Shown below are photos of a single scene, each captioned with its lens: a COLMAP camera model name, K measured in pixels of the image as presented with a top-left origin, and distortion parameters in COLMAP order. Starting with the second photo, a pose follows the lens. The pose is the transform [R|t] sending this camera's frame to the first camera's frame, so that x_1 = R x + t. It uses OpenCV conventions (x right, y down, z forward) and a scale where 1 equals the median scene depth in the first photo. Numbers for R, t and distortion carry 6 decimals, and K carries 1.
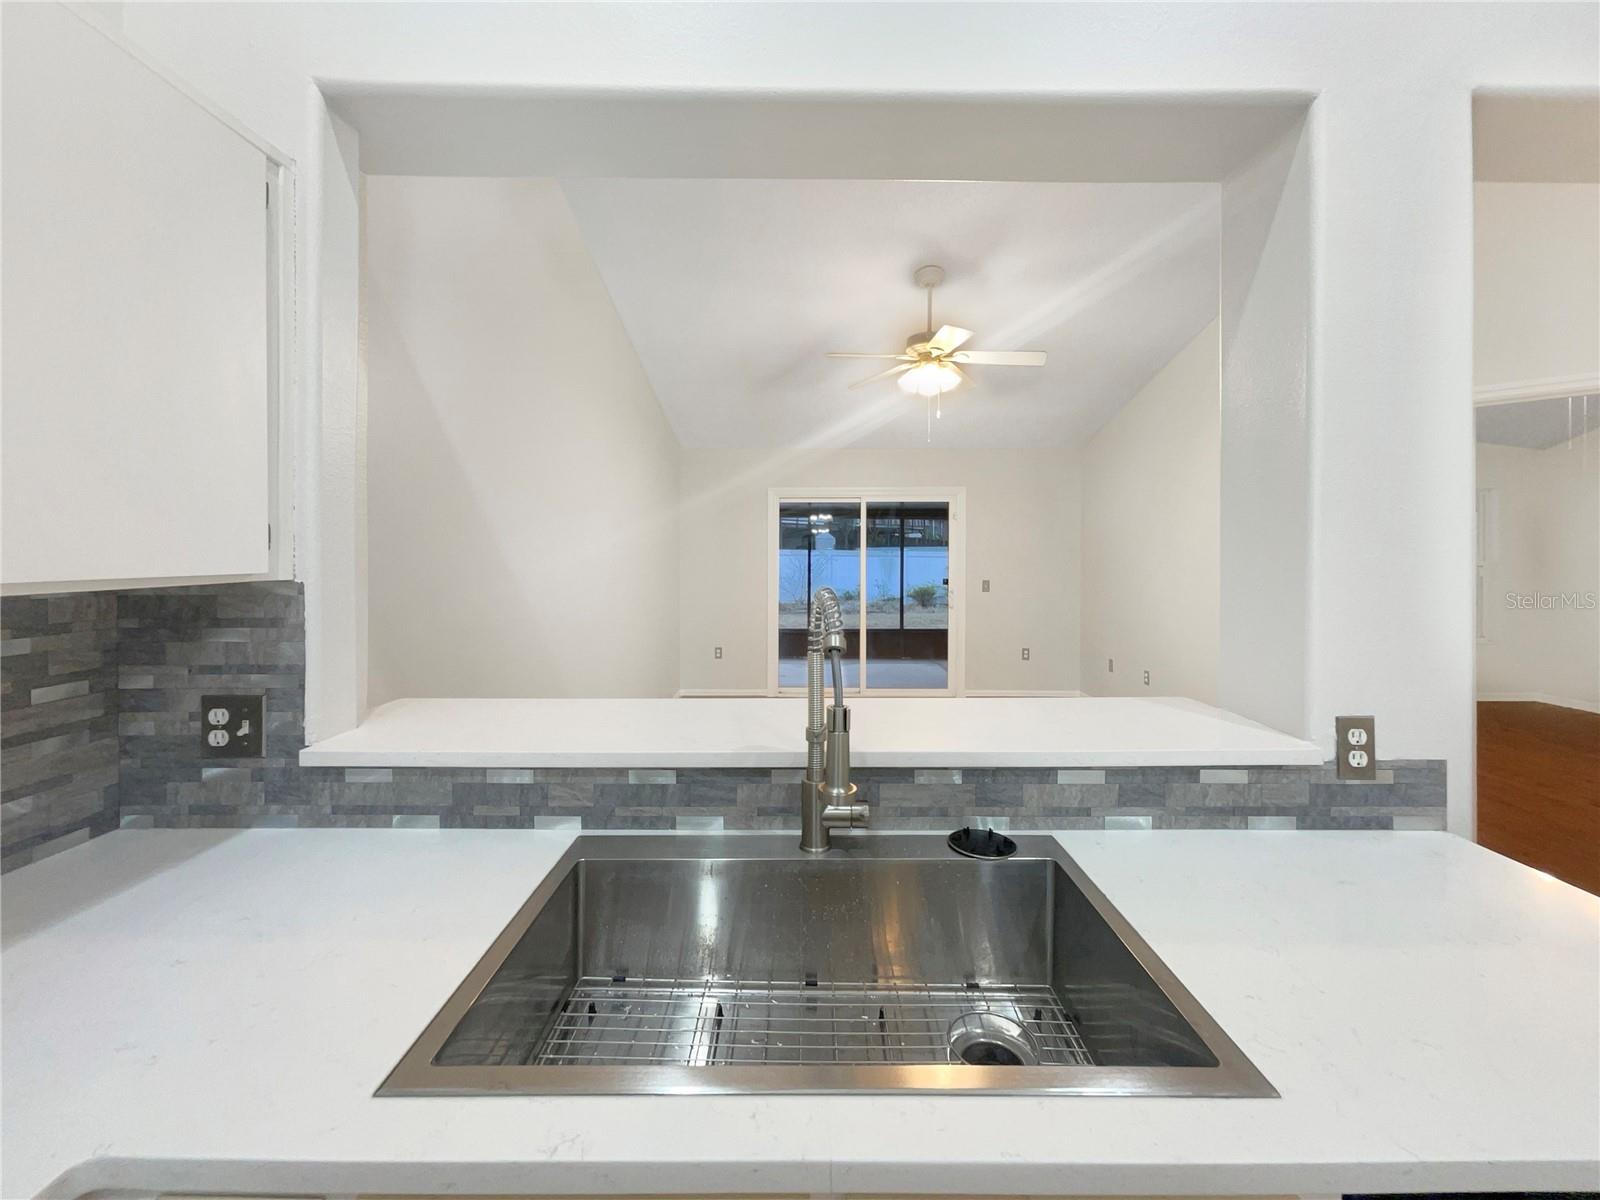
lens RADIAL K [[641.7, 0, 802.0], [0, 641.7, 557.4], [0, 0, 1]] dist [0.000890, 0.000099]
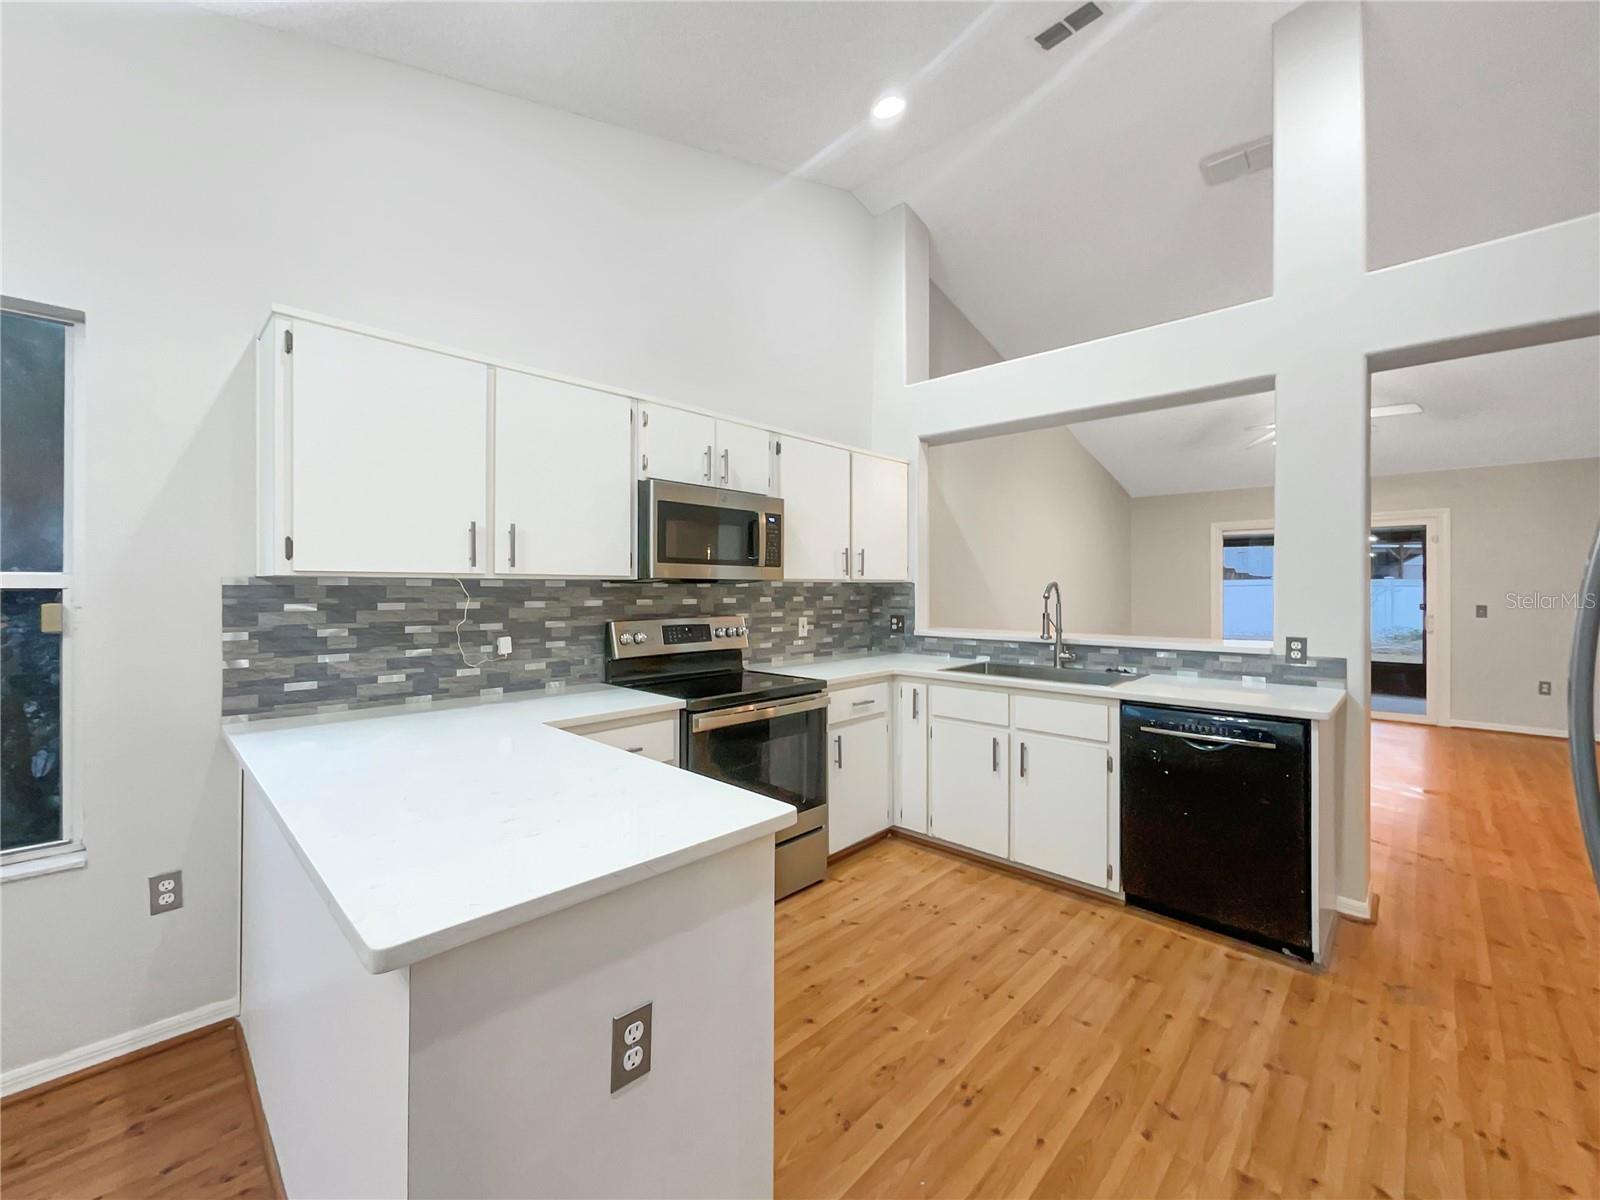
lens RADIAL K [[649.4, 0, 793.1], [0, 649.4, 591.4], [0, 0, 1]] dist [0.000527, 0.000107]
pose [[0.719679, 0.002864, -0.694301, 1.179209], [-0.001237, 0.999995, 0.002843, 0.076477], [0.694306, -0.001187, 0.719679, -1.971685]]
